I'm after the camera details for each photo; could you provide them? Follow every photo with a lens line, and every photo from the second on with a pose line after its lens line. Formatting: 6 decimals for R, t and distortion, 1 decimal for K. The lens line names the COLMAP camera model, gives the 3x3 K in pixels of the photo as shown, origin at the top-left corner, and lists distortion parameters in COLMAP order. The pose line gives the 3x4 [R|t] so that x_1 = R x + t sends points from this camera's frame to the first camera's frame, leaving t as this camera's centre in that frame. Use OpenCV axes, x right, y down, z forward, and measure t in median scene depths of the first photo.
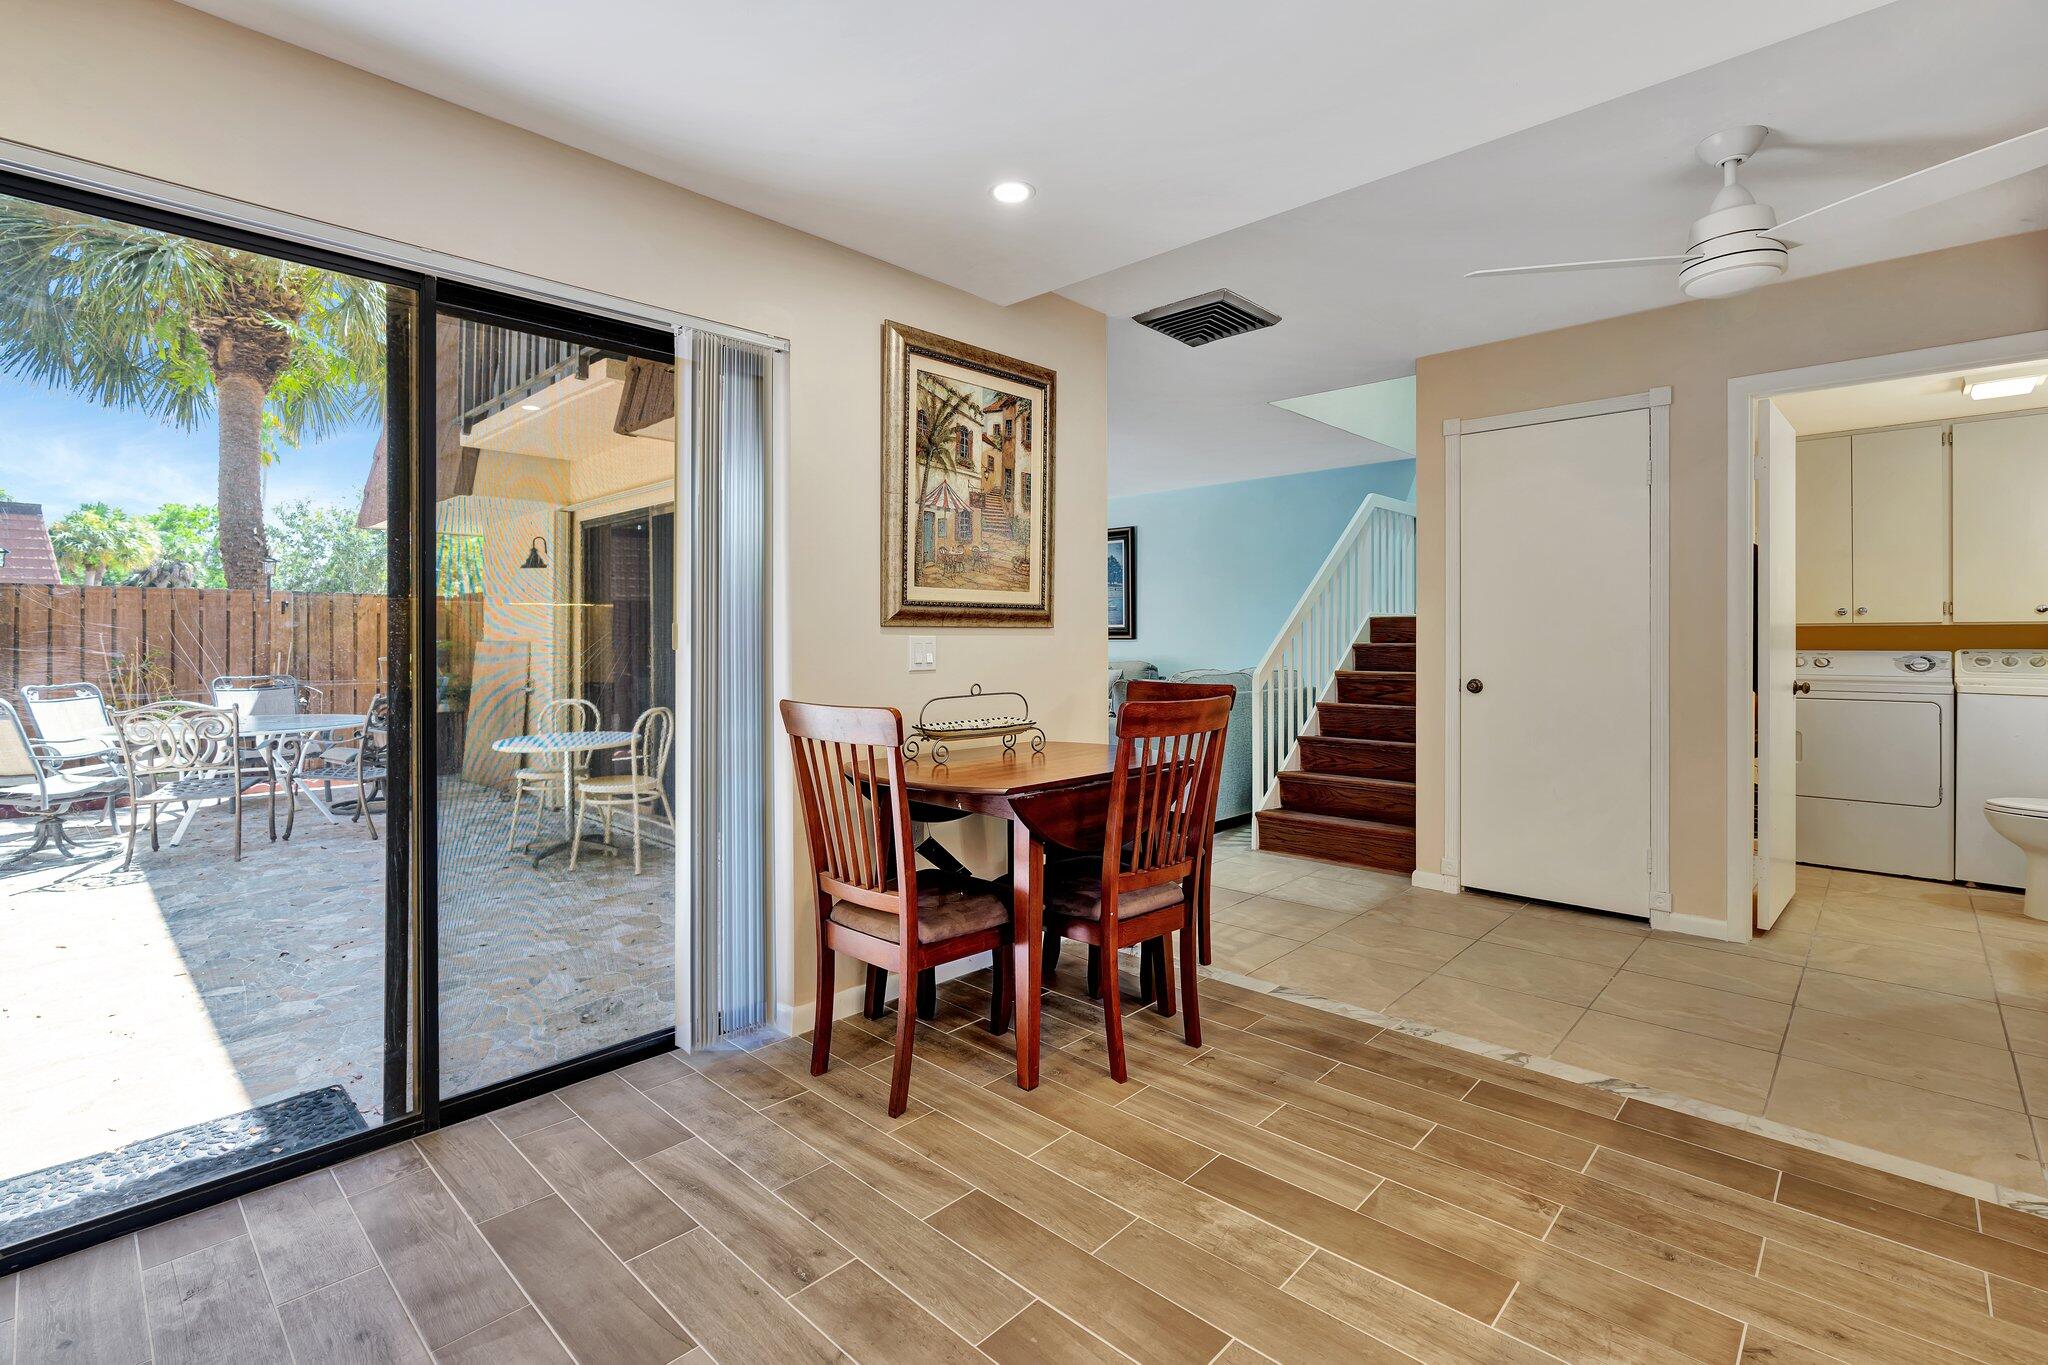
lens RADIAL K [[936.4, 0, 1032.7], [0, 936.4, 630.8], [0, 0, 1]] dist [-0.012882, 0.005153]
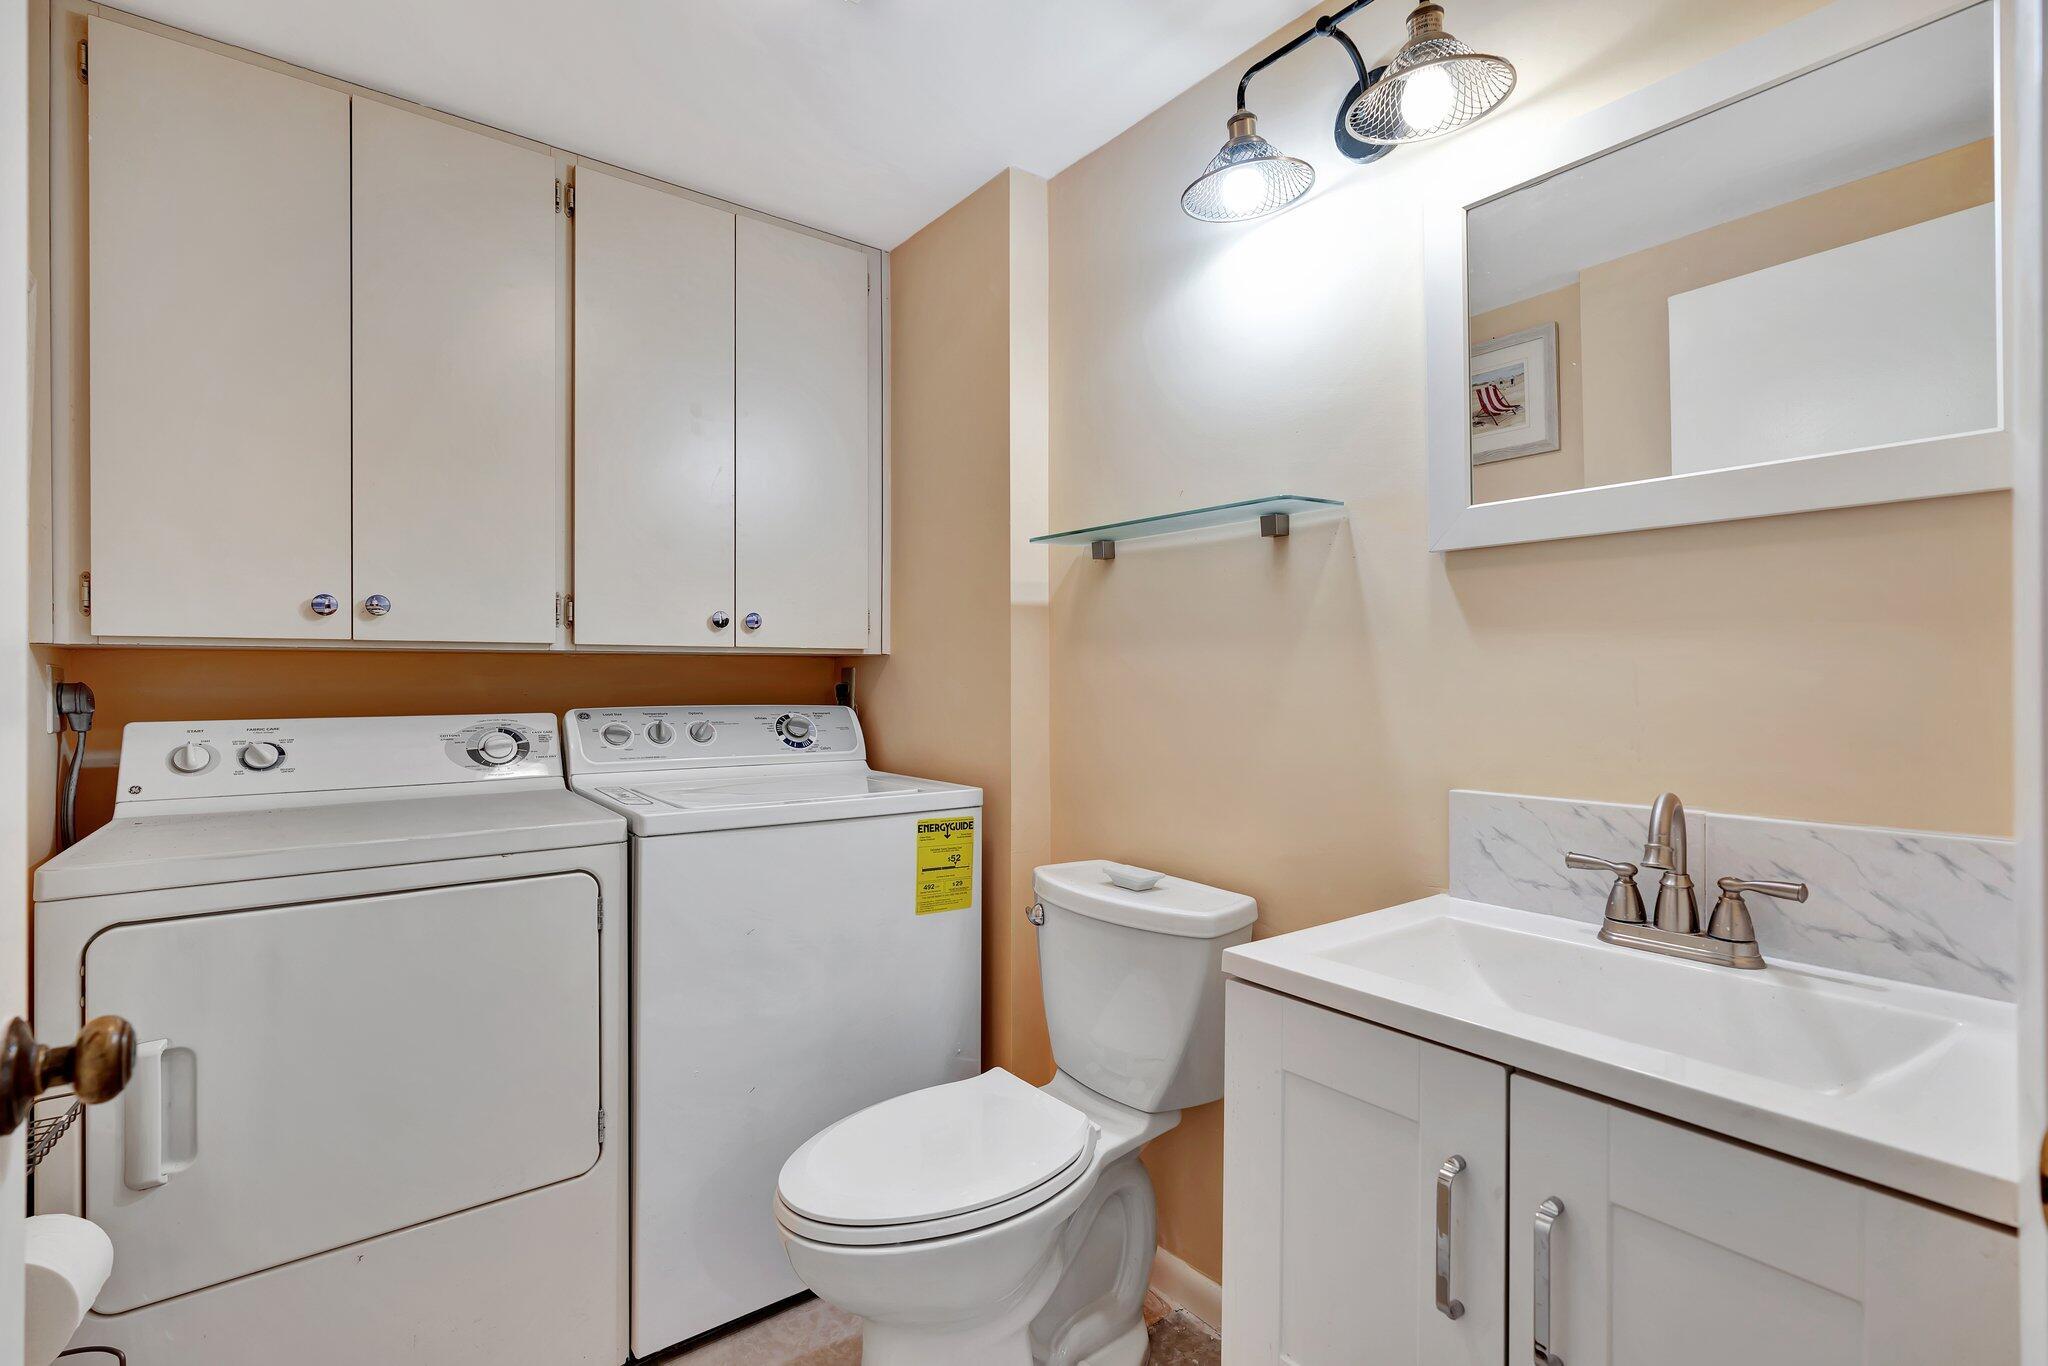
lens RADIAL K [[936.4, 0, 1028.1], [0, 936.4, 679.3], [0, 0, 1]] dist [-0.012882, 0.005153]
pose [[0.169430, -0.000681, 0.985542, 0.599238], [-0.006645, 0.999976, 0.001833, 0.003989], [-0.985520, -0.006859, 0.169421, 0.712216]]
